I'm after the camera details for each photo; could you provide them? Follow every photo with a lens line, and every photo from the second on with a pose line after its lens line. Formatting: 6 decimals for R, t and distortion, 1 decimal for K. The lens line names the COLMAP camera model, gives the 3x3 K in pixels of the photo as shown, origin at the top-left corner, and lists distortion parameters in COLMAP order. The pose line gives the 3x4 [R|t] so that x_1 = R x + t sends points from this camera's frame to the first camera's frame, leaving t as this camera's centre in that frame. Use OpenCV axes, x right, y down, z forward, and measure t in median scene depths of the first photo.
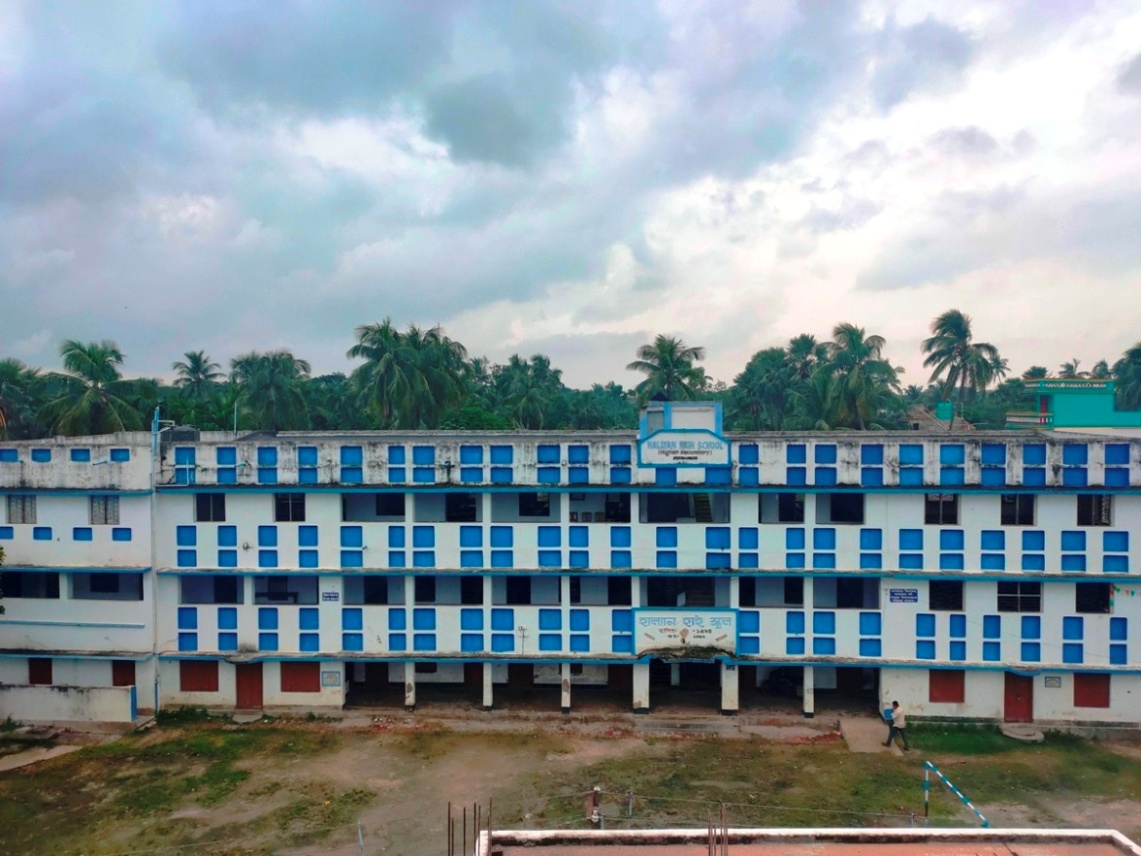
lens RADIAL K [[853.4, 0, 570.5], [0, 853.4, 428.0], [0, 0, 1]] dist [0.062745, -0.064192]
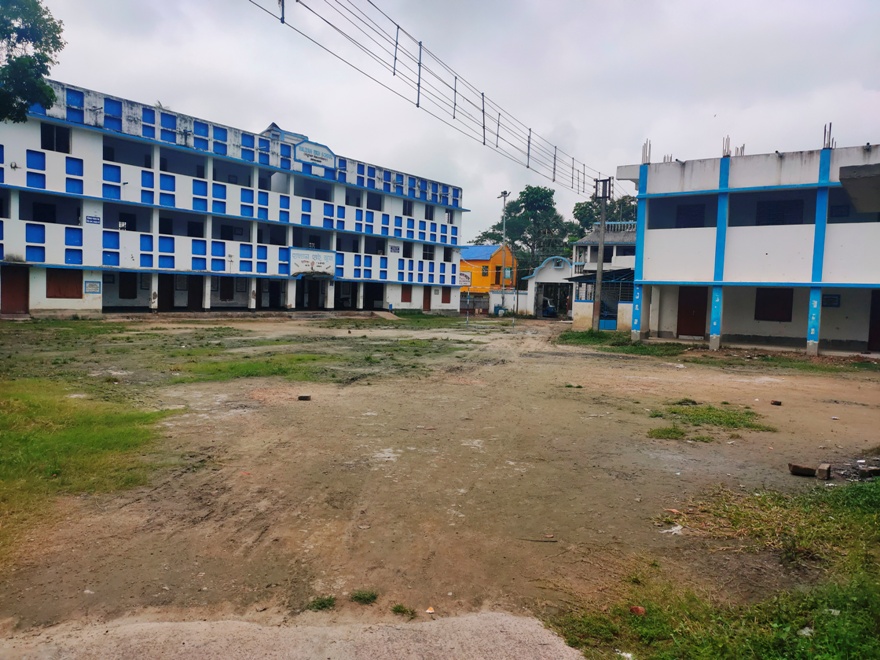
lens RADIAL K [[658.2, 0, 440.0], [0, 658.2, 330.0], [0, 0, 1]] dist [0.062745, -0.064192]
pose [[0.531695, -0.014125, 0.846818, -0.853835], [-0.006326, 0.999767, 0.020649, 0.342708], [-0.846912, -0.016336, 0.531481, 0.077267]]
